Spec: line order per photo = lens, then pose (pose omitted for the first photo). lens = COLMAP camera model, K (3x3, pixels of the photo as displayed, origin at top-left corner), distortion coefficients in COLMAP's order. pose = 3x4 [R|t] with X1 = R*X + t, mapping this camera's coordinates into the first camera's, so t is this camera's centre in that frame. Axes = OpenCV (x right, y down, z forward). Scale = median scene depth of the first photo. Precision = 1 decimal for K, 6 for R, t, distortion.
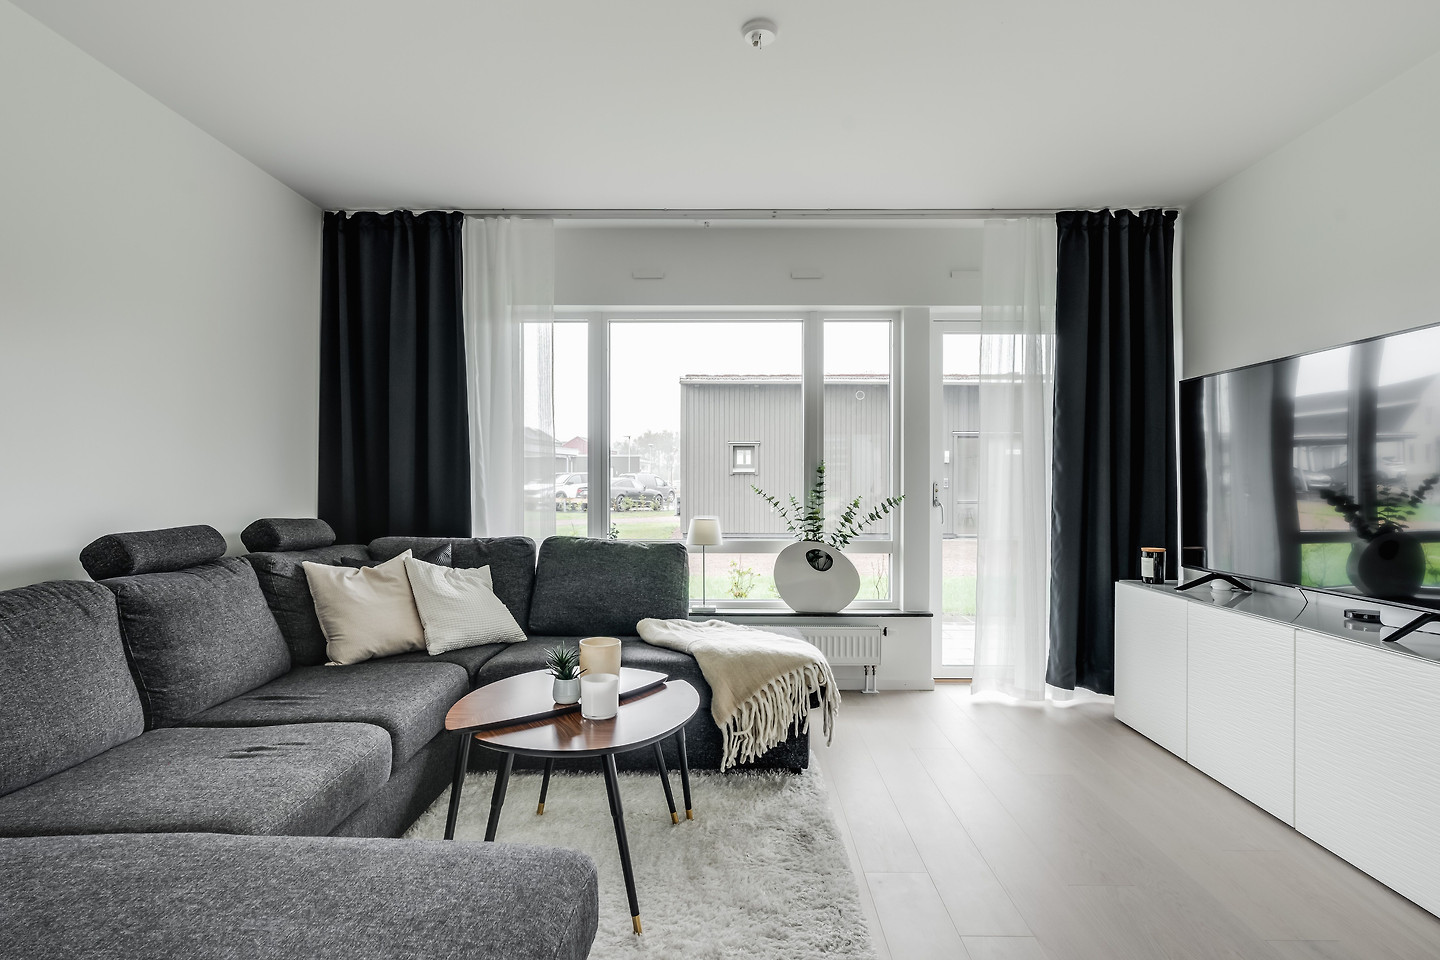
lens RADIAL K [[736.7, 0, 720.0], [0, 736.7, 480.0], [0, 0, 1]] dist [0.000632, 0.000036]
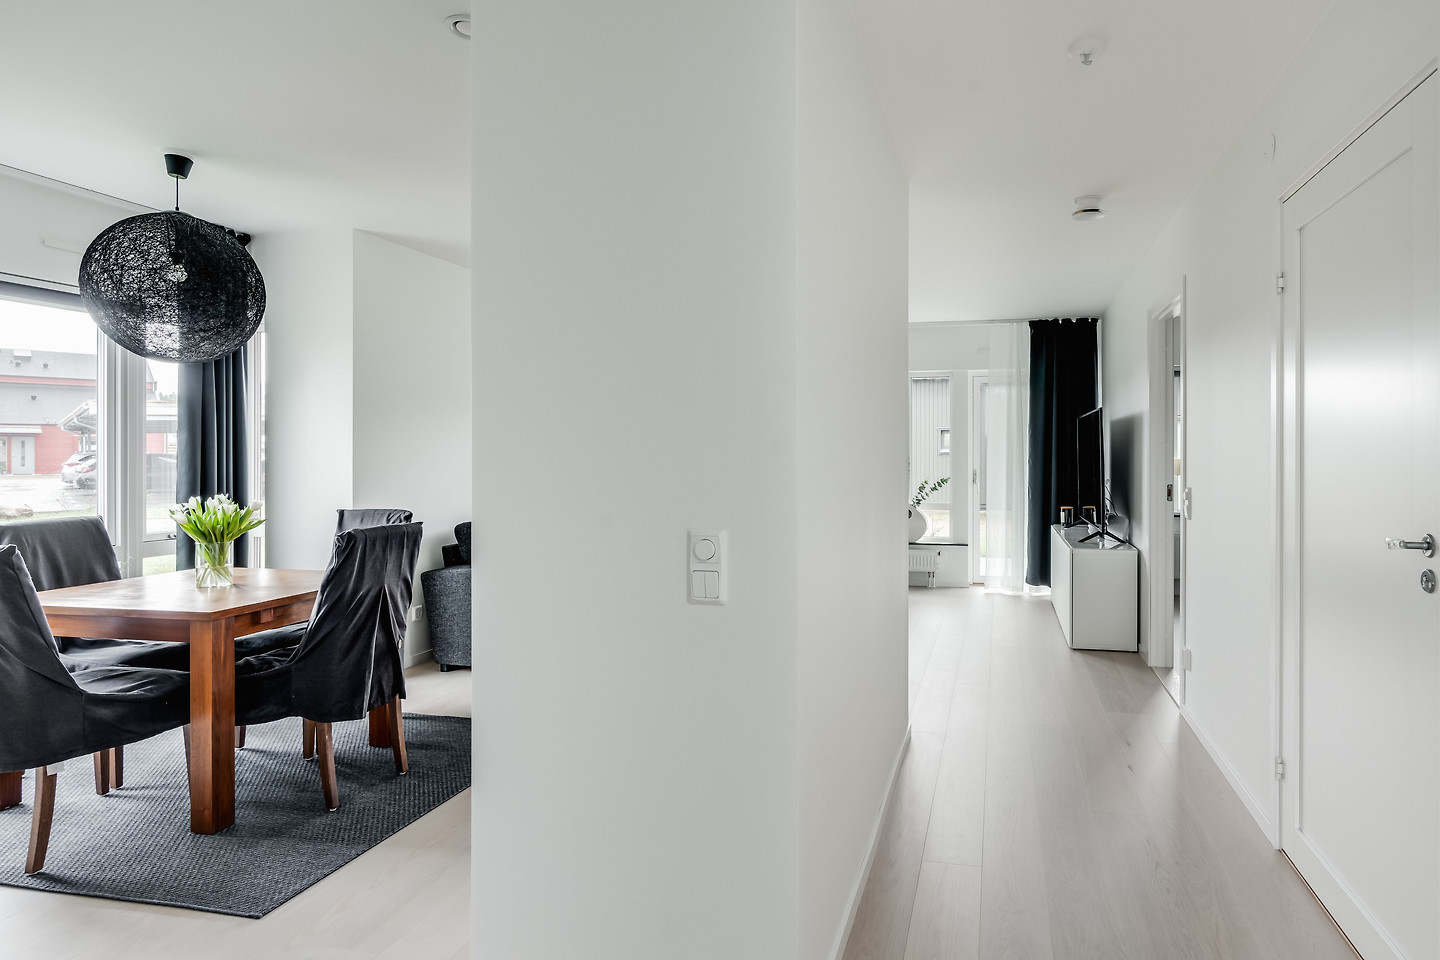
lens RADIAL K [[788.8, 0, 720.6], [0, 788.8, 453.5], [0, 0, 1]] dist [-0.000229, -0.000669]
pose [[0.949981, -0.001862, -0.312301, 0.318927], [0.002433, 0.999996, 0.001437, -0.040927], [0.312297, -0.002125, 0.949982, -0.990534]]
